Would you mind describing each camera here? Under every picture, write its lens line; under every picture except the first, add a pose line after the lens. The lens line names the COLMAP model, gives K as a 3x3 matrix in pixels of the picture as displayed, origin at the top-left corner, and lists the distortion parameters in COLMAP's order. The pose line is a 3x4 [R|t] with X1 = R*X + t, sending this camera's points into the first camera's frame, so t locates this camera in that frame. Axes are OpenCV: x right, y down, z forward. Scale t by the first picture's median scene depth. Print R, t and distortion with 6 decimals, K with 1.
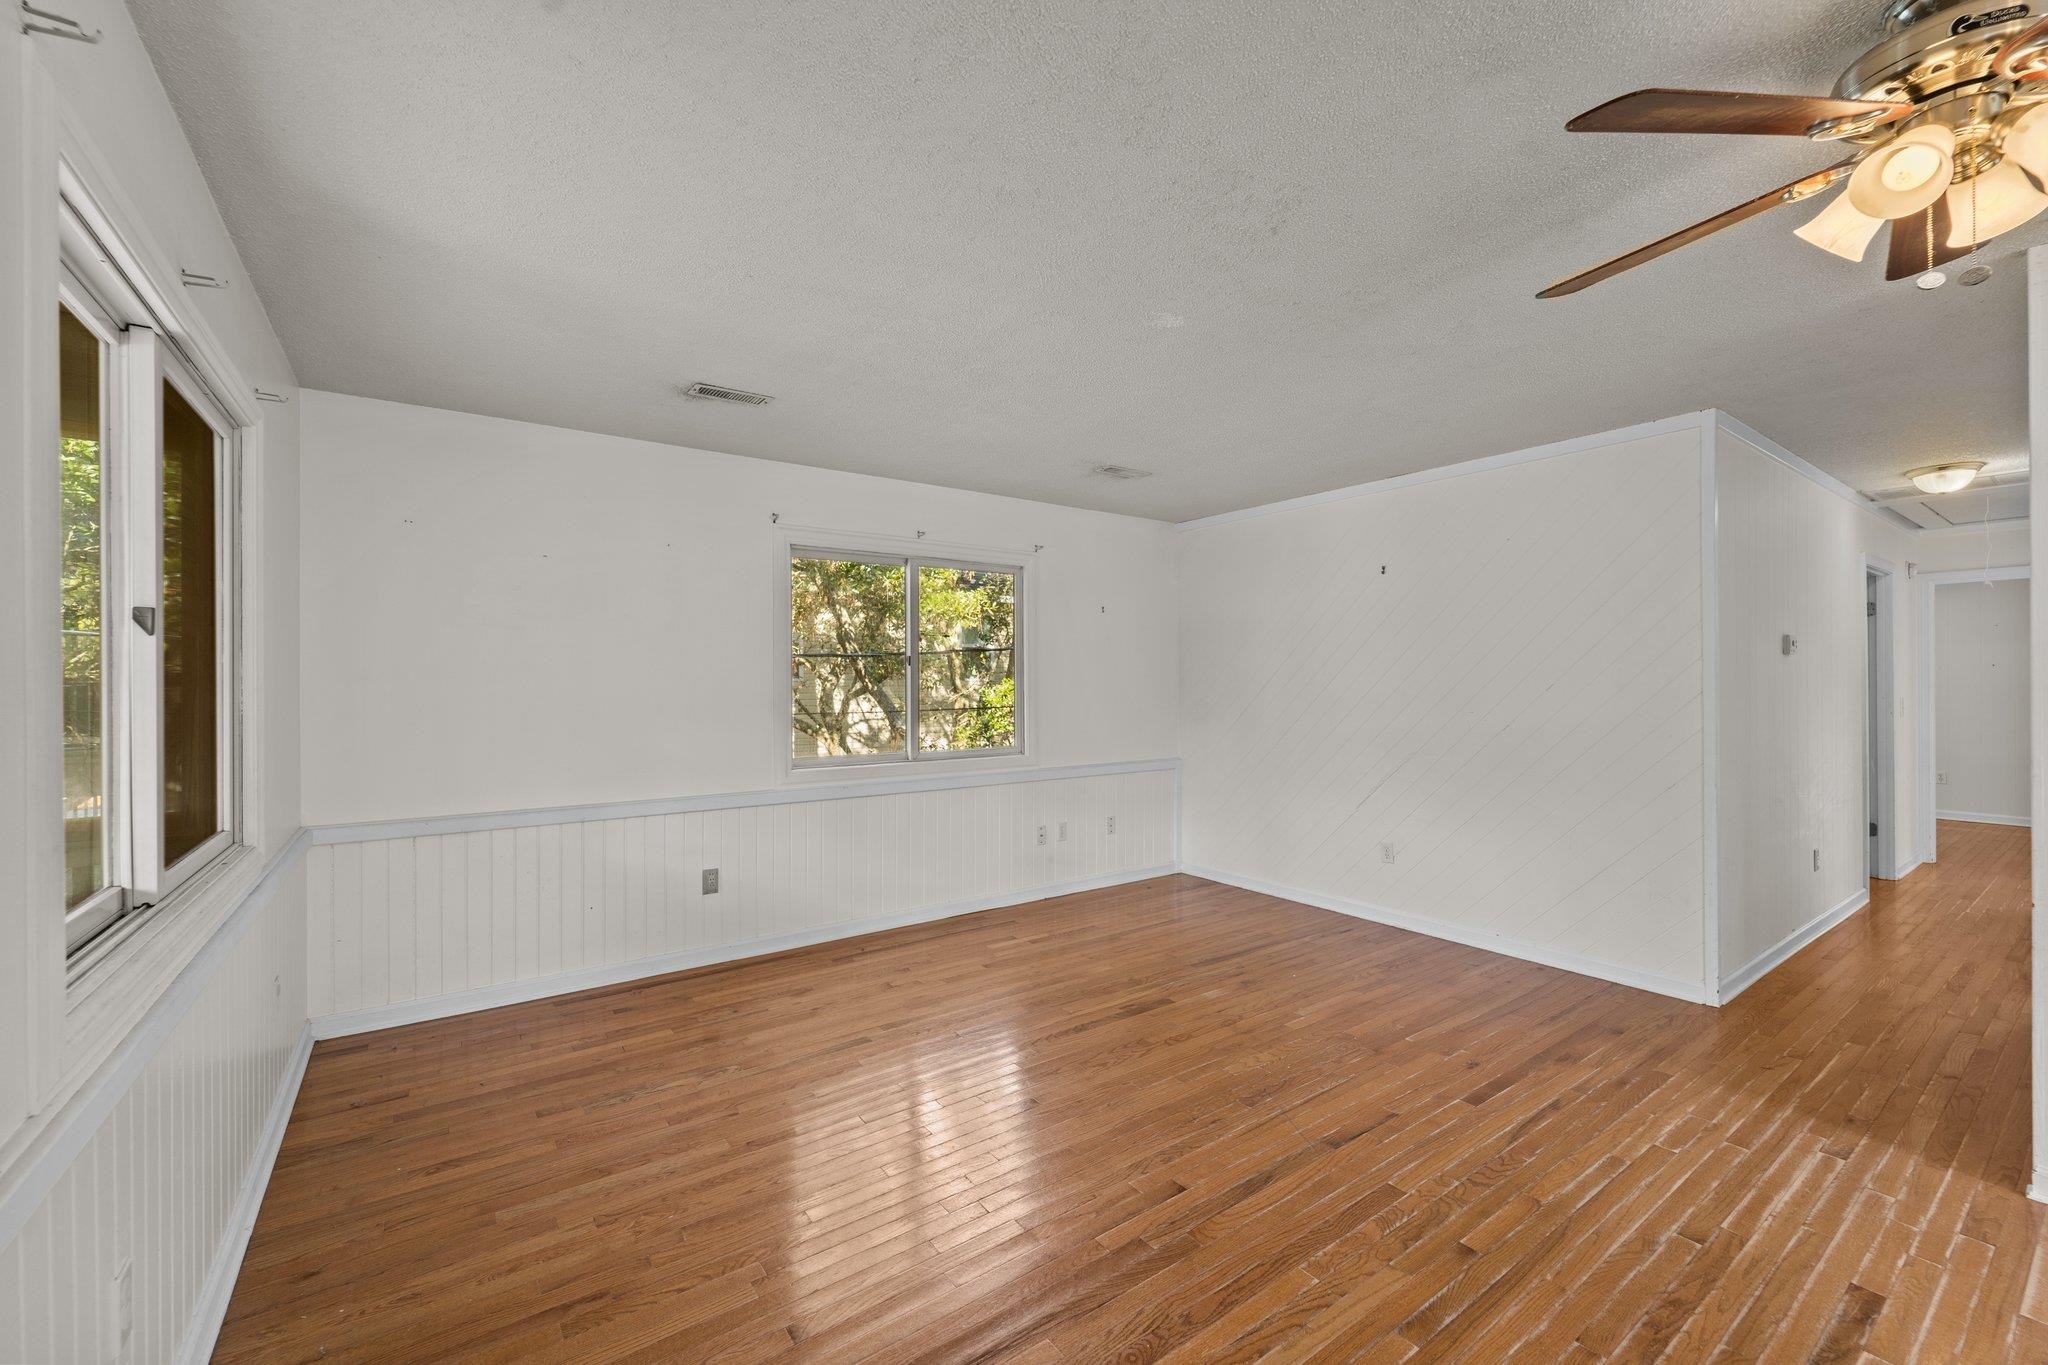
lens RADIAL K [[822.6, 0, 1026.7], [0, 822.6, 681.3], [0, 0, 1]] dist [0.000966, -0.000489]
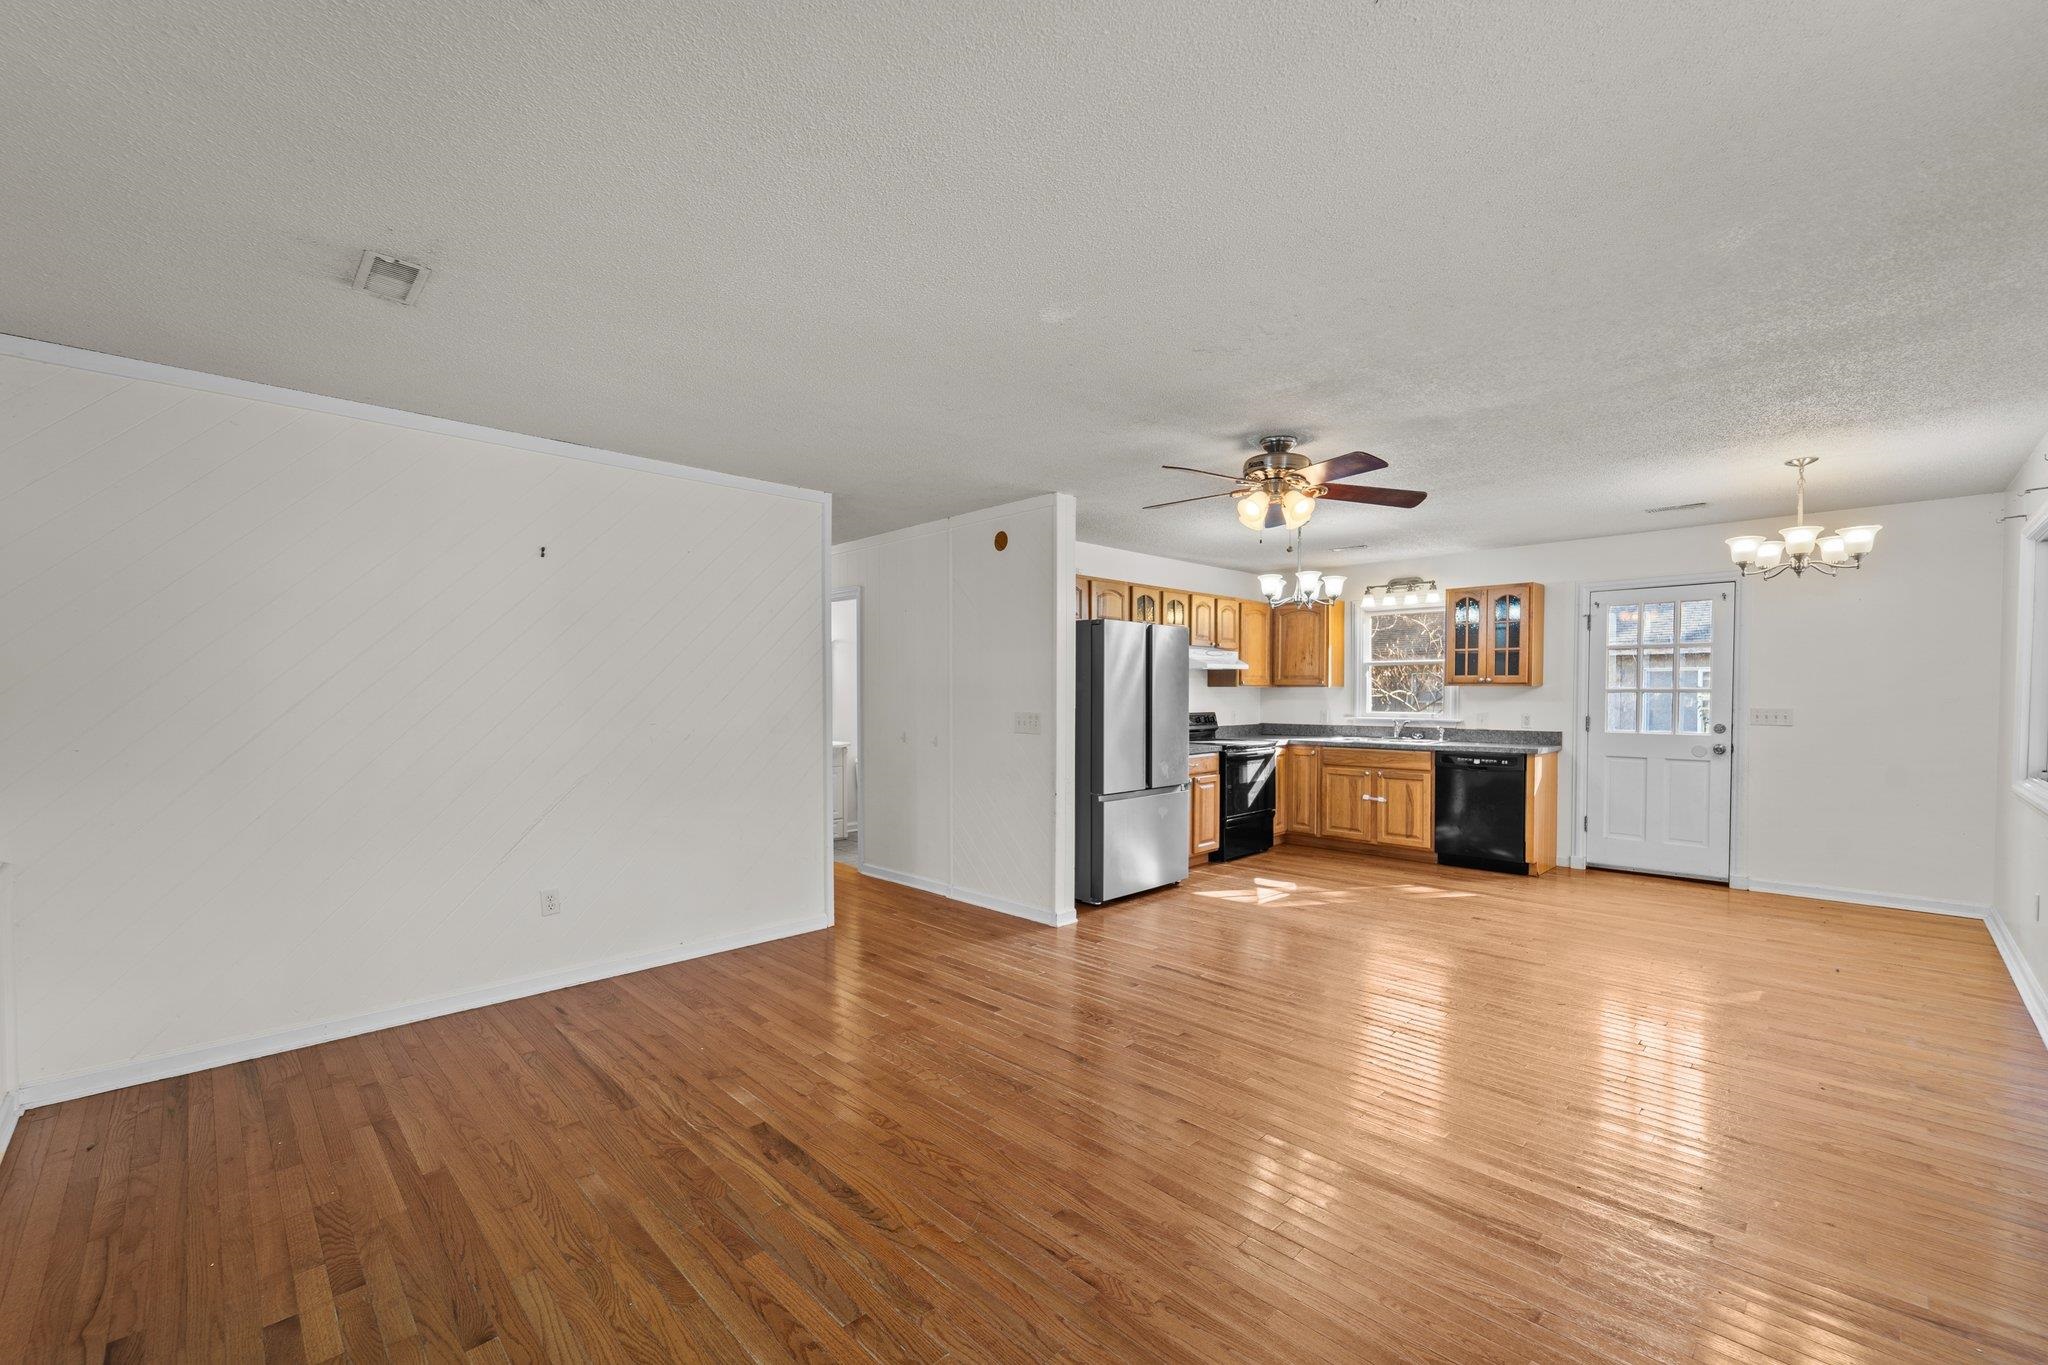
lens RADIAL K [[832.6, 0, 1025.0], [0, 832.6, 712.7], [0, 0, 1]] dist [0.001526, -0.000248]
pose [[-0.155752, -0.019954, 0.987595, -0.584017], [0.000678, 0.999794, 0.020307, 0.005890], [-0.987796, 0.003833, -0.155706, 0.874872]]
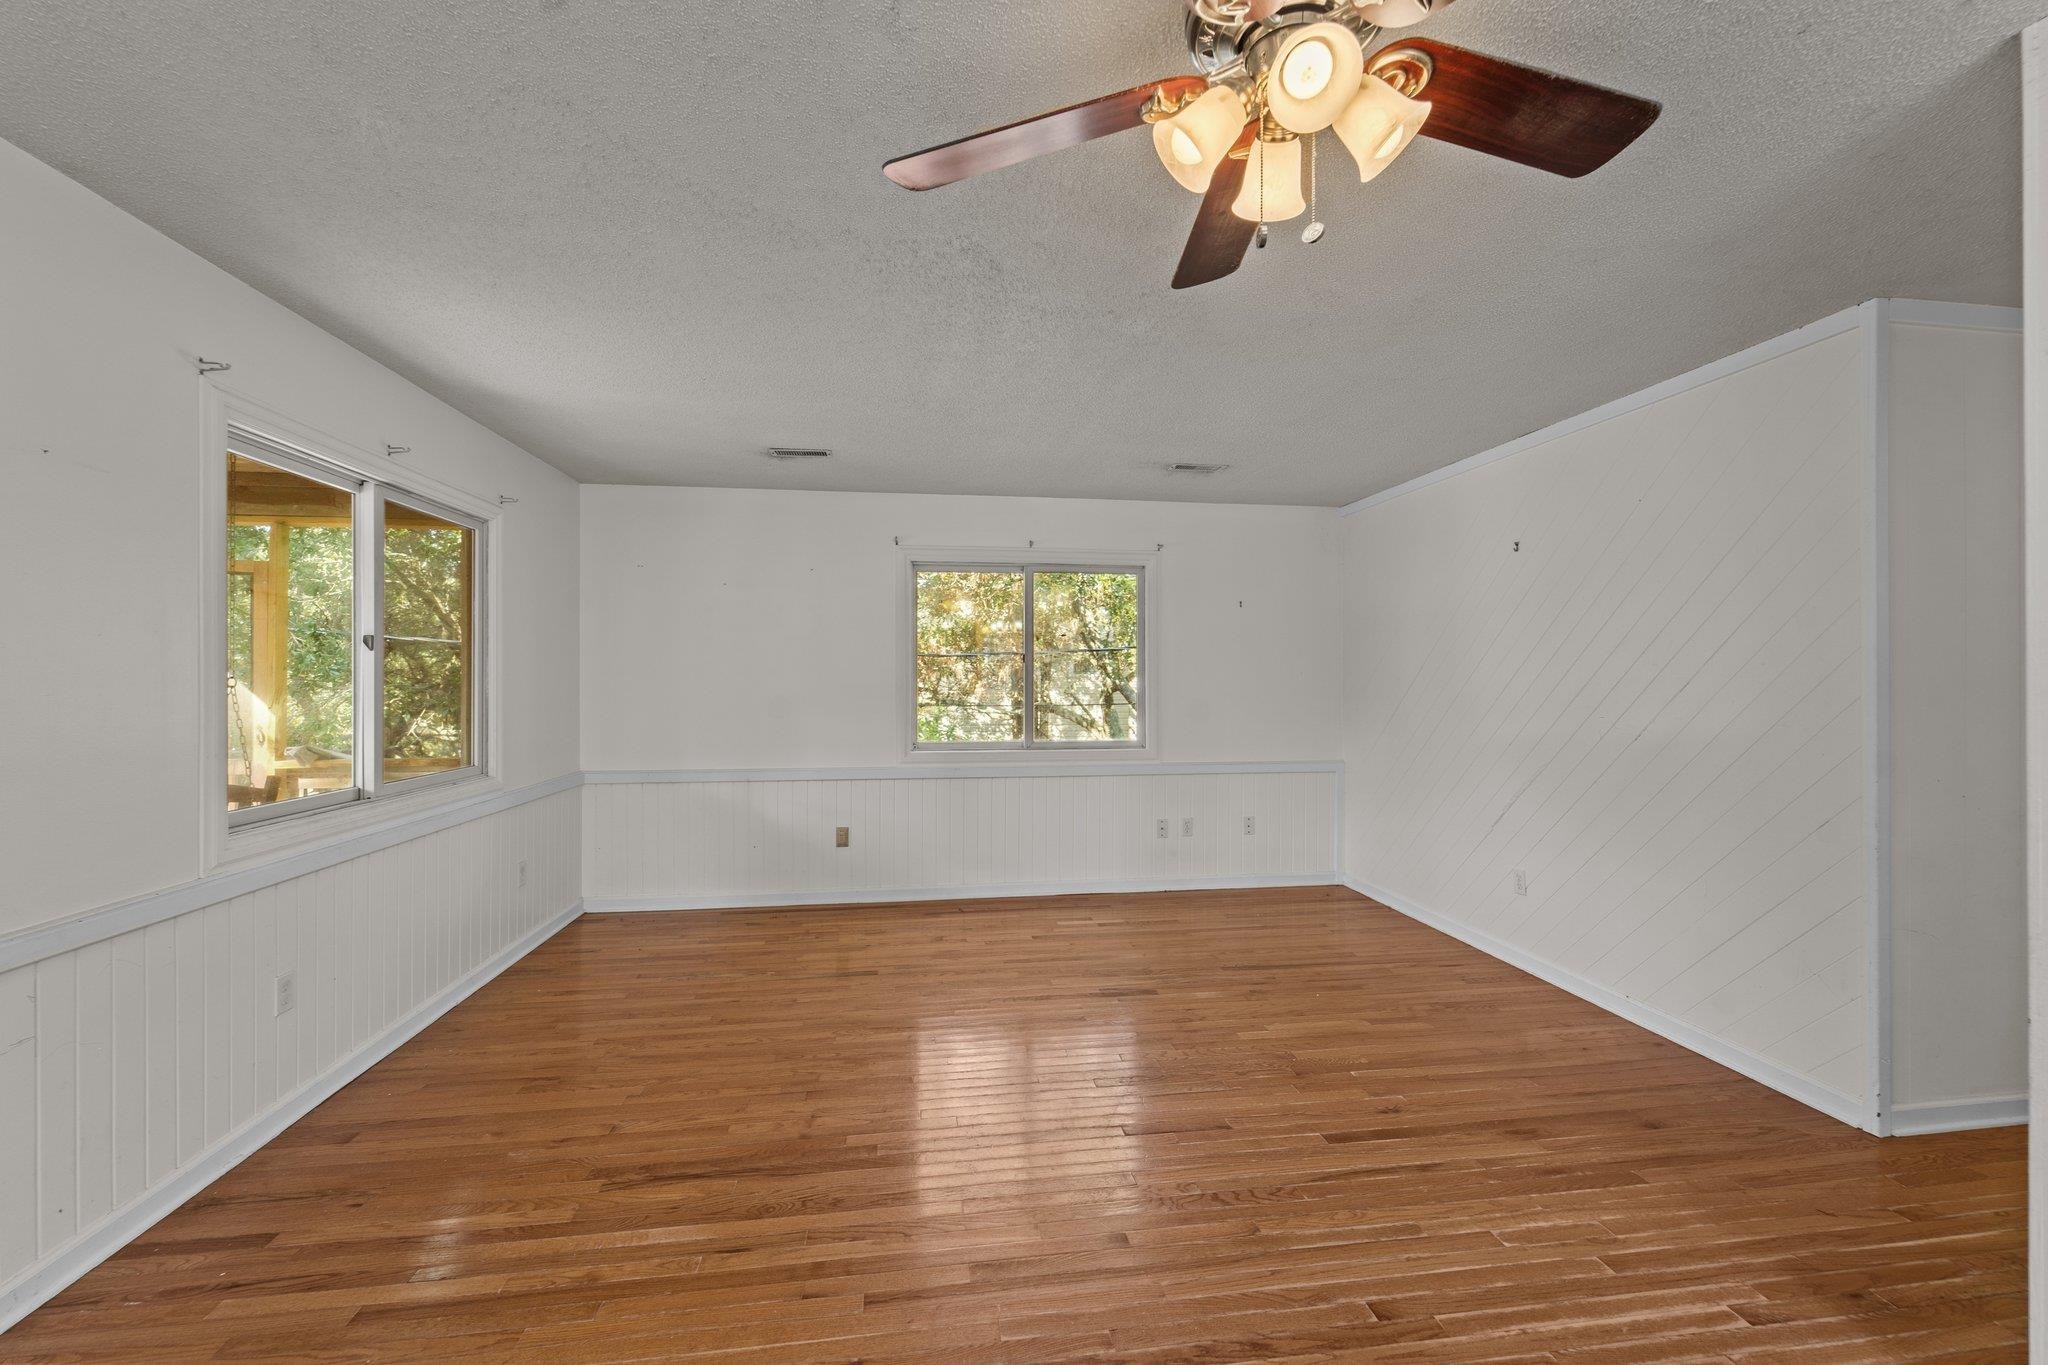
lens RADIAL K [[822.6, 0, 1026.7], [0, 822.6, 681.3], [0, 0, 1]] dist [0.000966, -0.000489]
pose [[0.887265, 0.005567, -0.461227, 0.498308], [-0.002940, 0.999975, 0.006413, -0.002118], [0.461251, -0.004334, 0.887259, 0.026196]]
